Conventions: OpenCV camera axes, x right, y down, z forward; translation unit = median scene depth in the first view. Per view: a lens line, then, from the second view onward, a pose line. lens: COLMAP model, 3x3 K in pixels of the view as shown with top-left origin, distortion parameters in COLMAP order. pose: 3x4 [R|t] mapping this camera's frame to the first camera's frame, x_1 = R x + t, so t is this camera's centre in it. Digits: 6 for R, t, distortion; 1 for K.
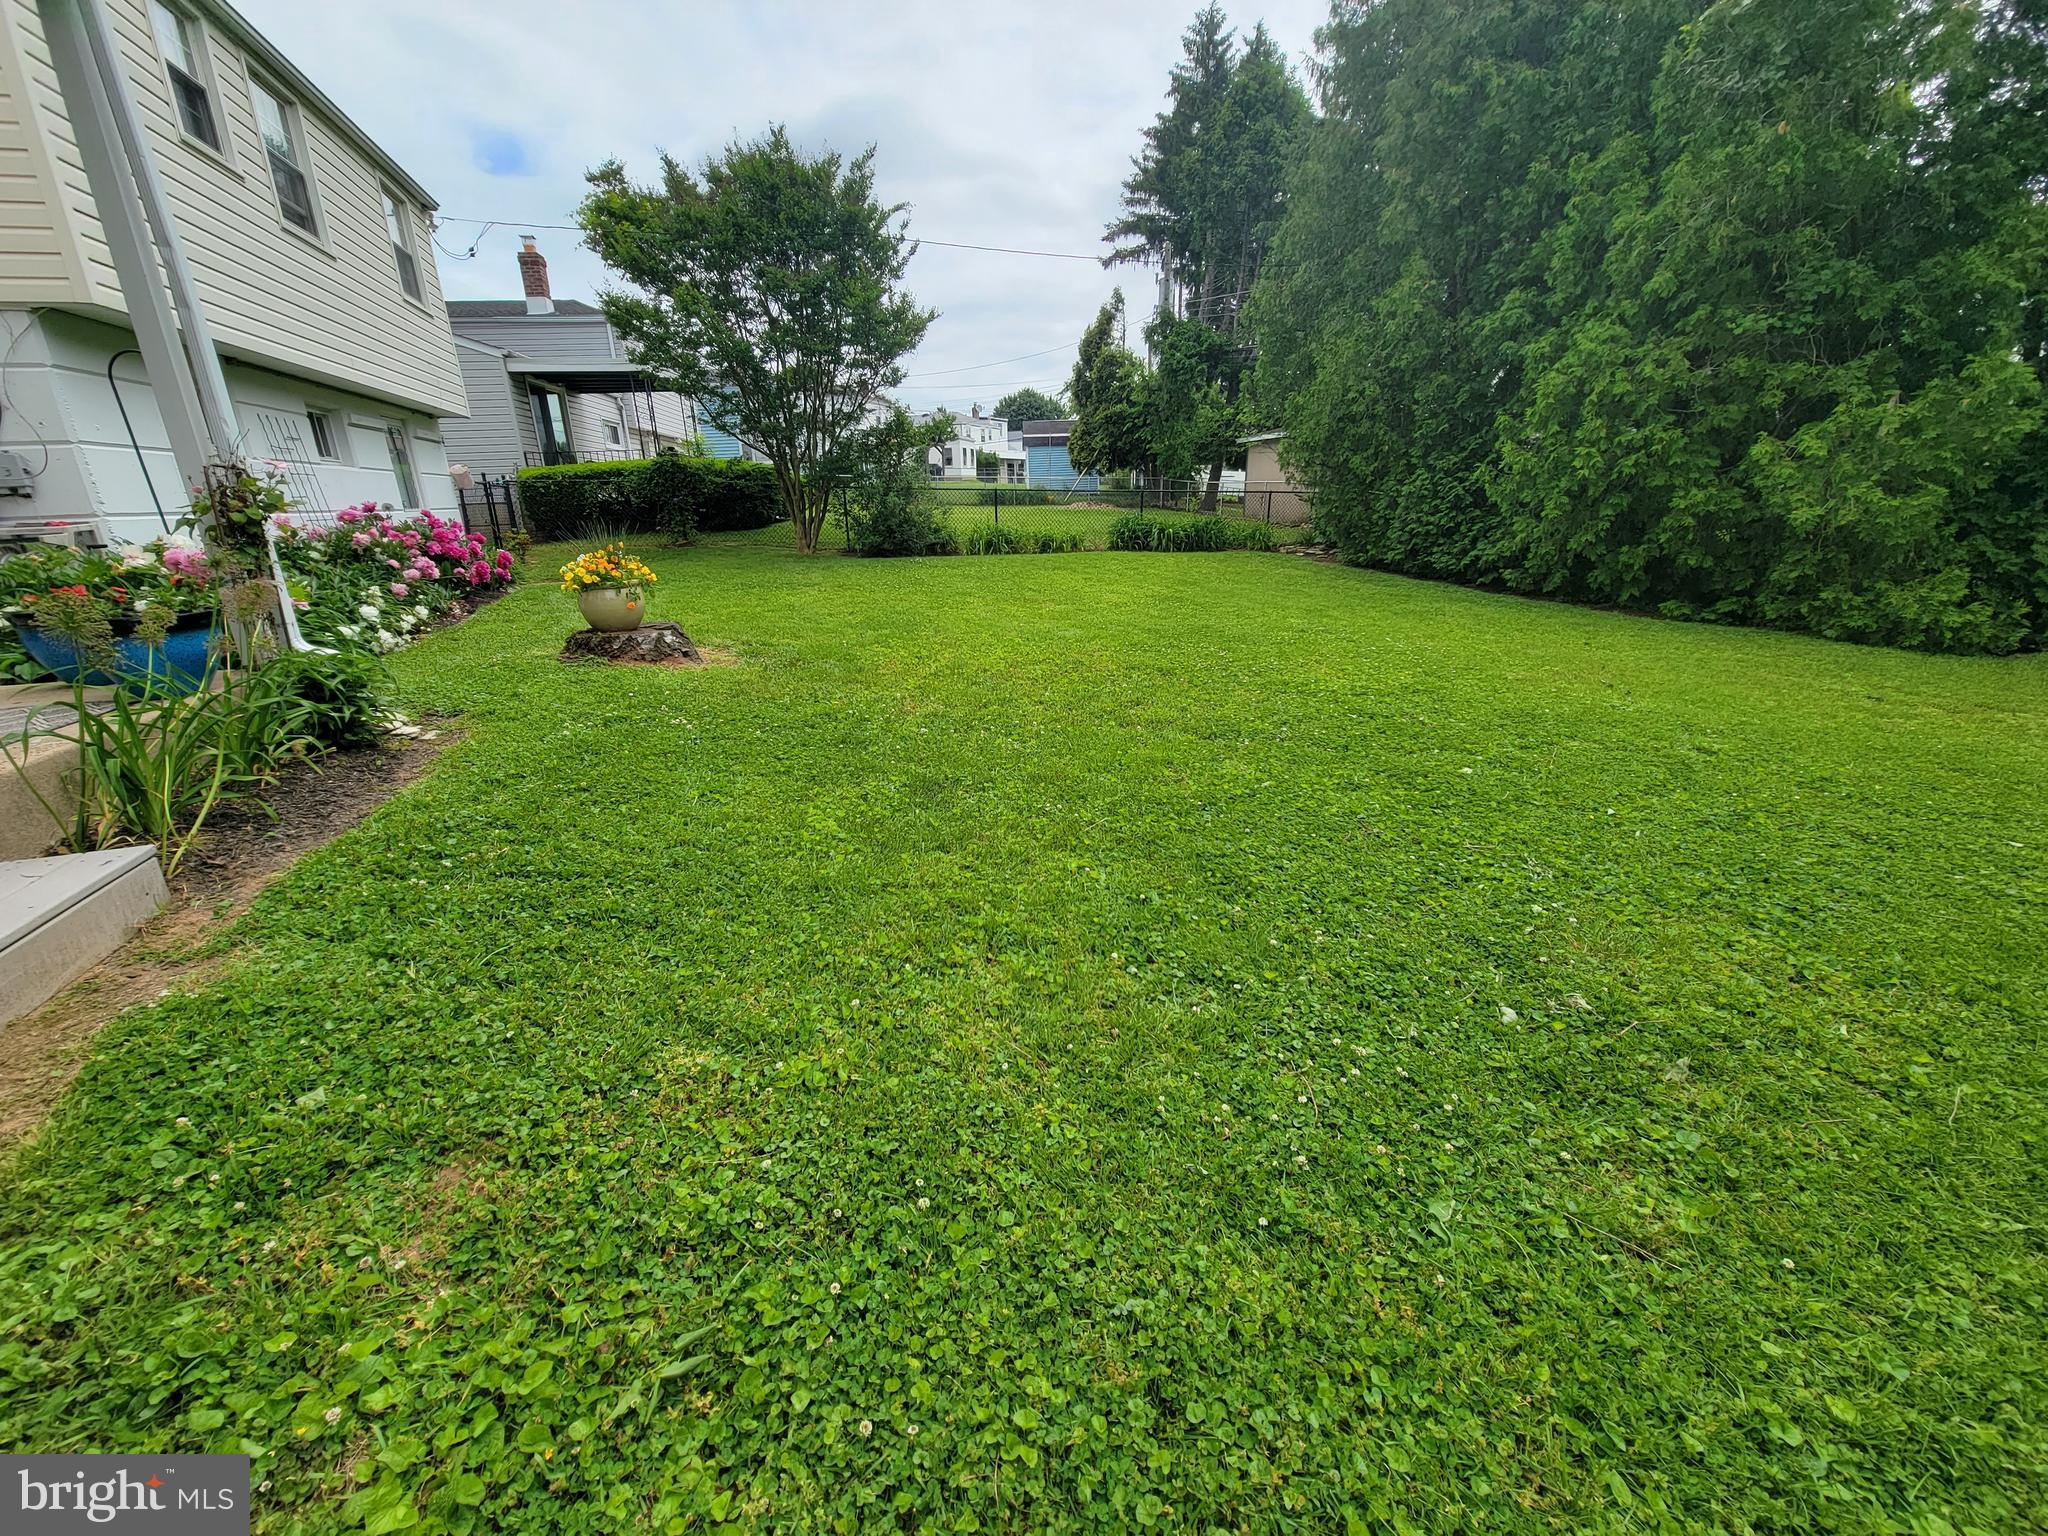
lens RADIAL K [[835.8, 0, 1020.3], [0, 835.8, 767.4], [0, 0, 1]] dist [-0.003806, 0.000697]
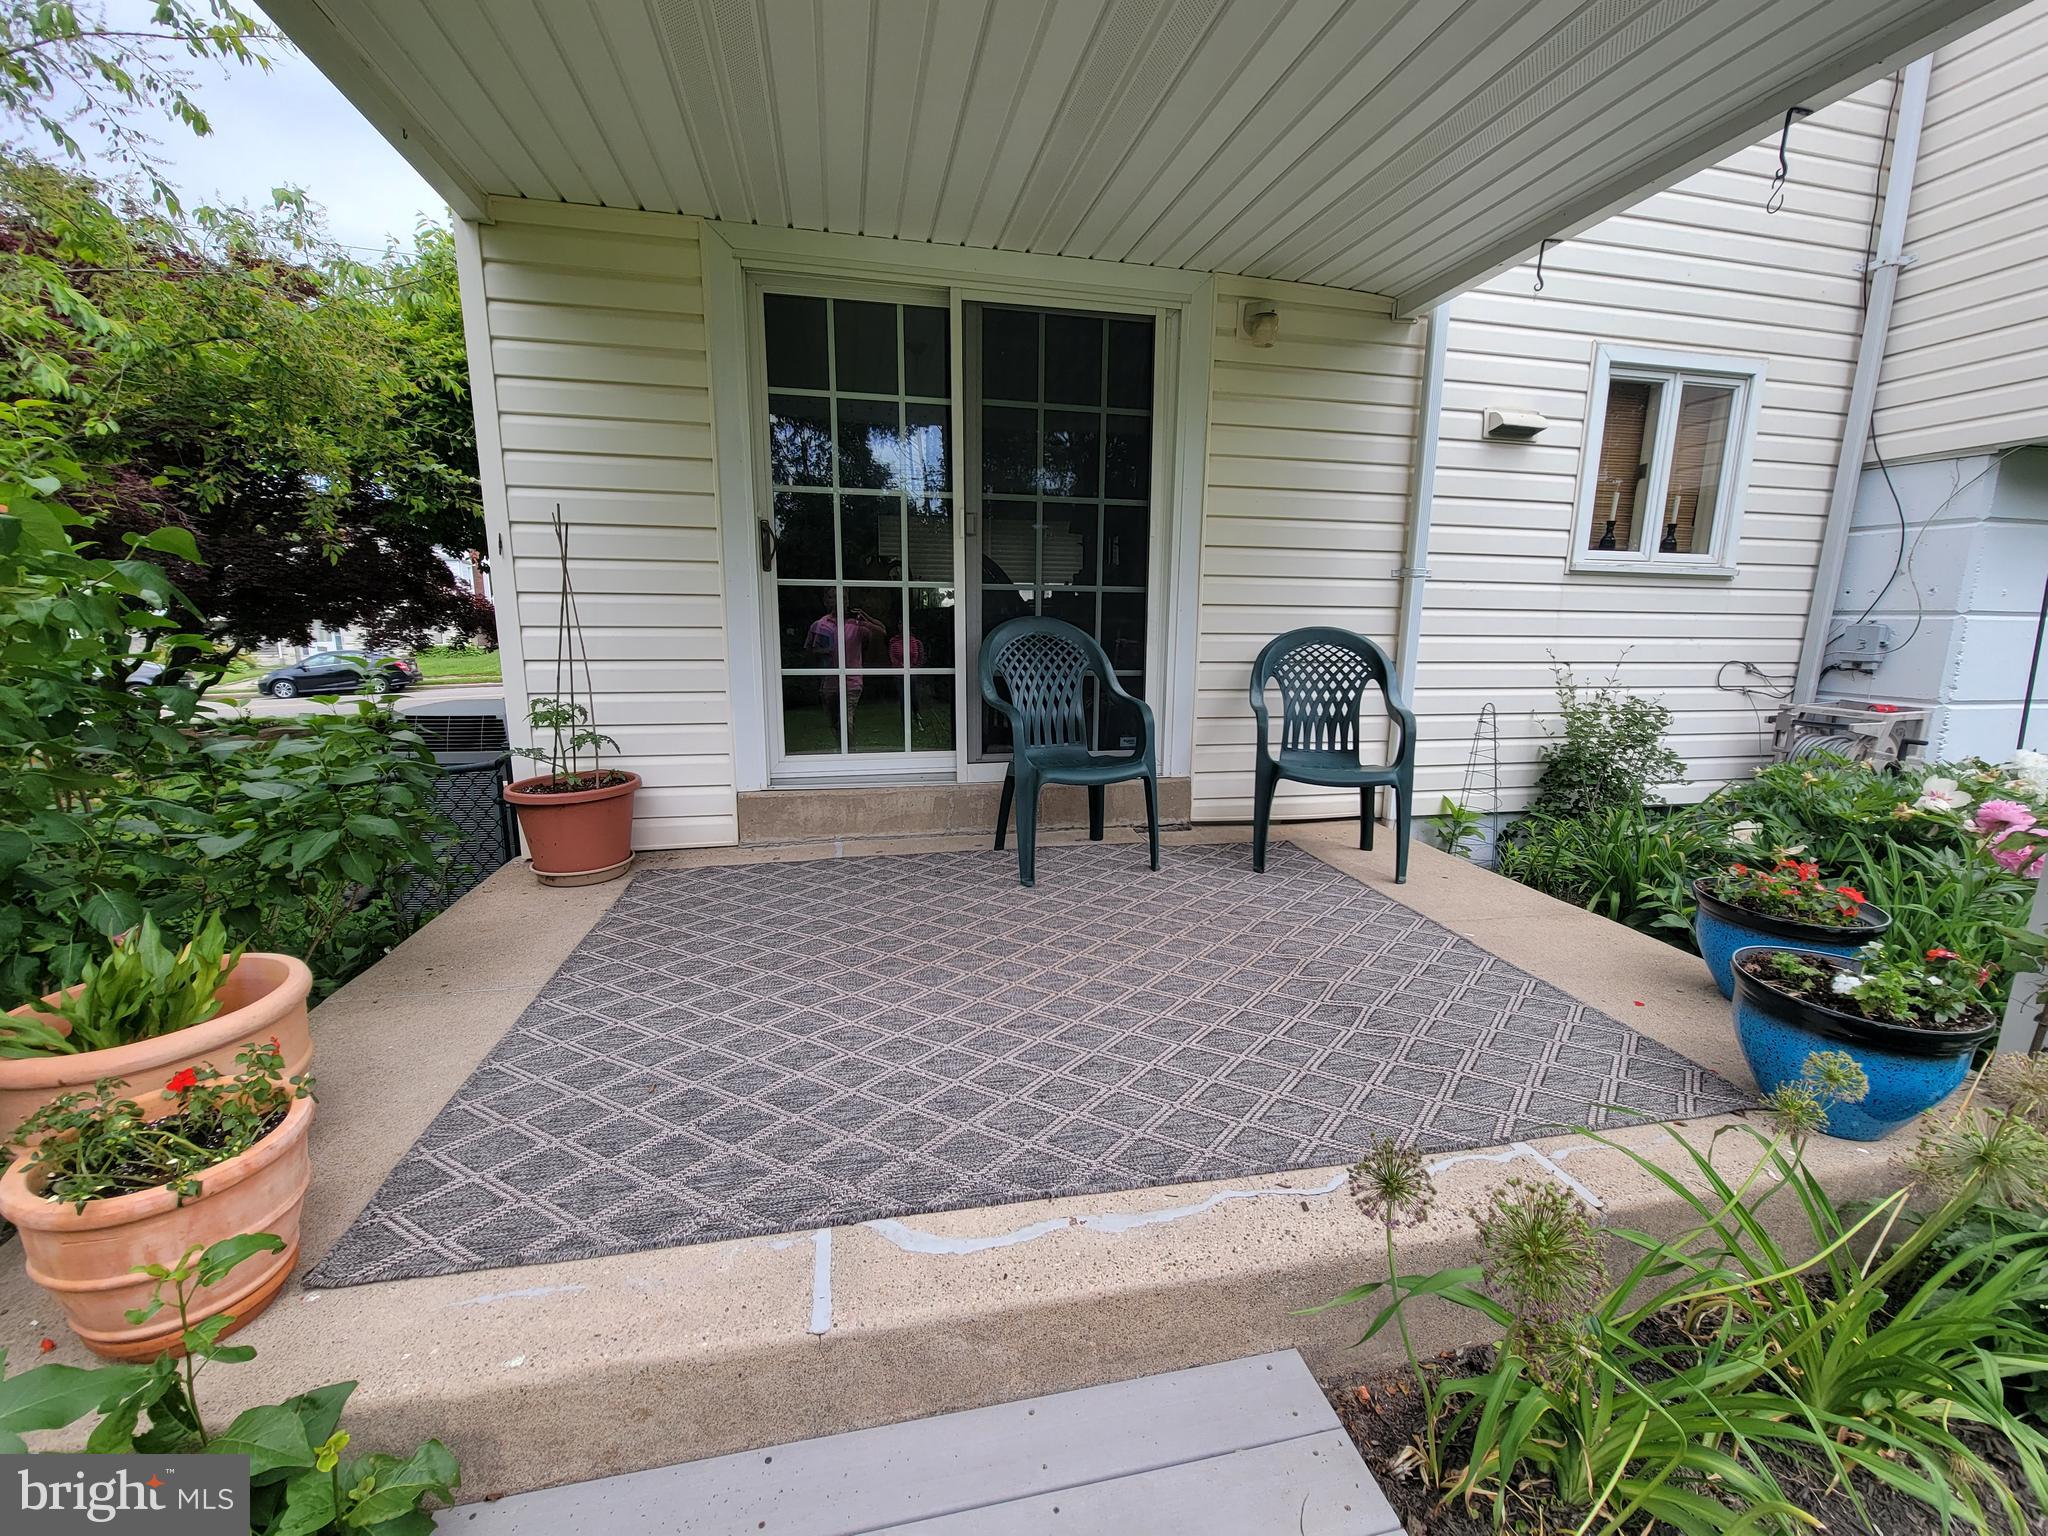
lens RADIAL K [[835.8, 0, 1024.1], [0, 835.8, 763.7], [0, 0, 1]] dist [-0.003806, 0.000697]
pose [[-0.097518, 0.207378, -0.973388, -0.279510], [-0.321794, 0.918943, 0.228017, -0.161059], [0.941774, 0.335466, -0.022881, 0.253593]]
